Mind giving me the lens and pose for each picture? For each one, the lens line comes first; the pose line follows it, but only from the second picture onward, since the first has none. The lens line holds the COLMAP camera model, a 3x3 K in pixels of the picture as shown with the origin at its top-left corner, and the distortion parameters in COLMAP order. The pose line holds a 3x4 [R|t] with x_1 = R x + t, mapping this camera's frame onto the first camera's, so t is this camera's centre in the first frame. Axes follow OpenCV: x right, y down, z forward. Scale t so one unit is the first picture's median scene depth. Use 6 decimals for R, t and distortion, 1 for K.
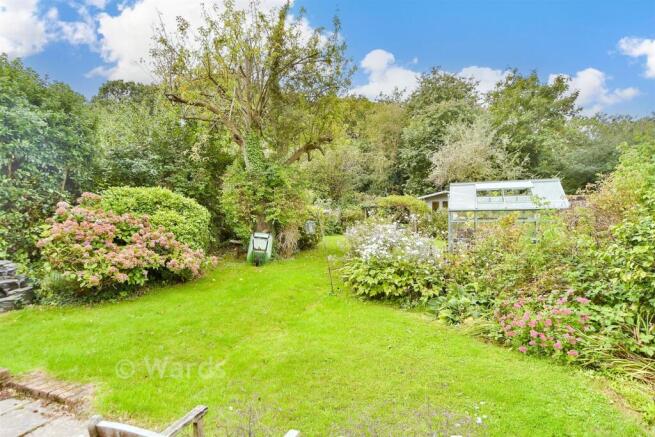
lens RADIAL K [[307.4, 0, 327.1], [0, 307.4, 219.0], [0, 0, 1]] dist [-0.001625, -0.000041]
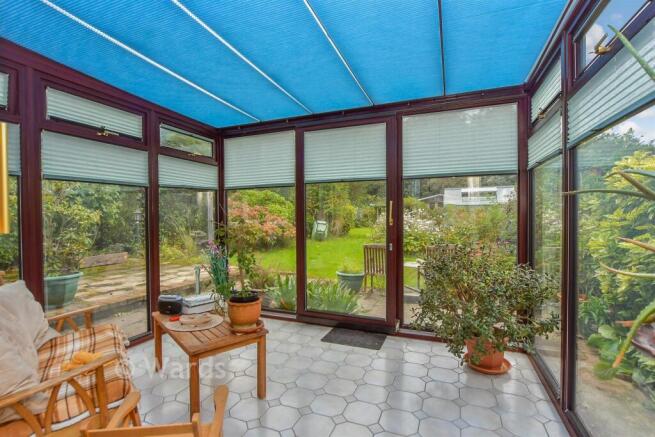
lens RADIAL K [[300.8, 0, 326.5], [0, 300.8, 216.6], [0, 0, 1]] dist [0.022579, 0.000092]
pose [[0.999928, 0.003307, 0.011518, -0.101701], [-0.003088, 0.999815, -0.018986, 0.027073], [-0.011579, 0.018950, 0.999753, -0.246062]]
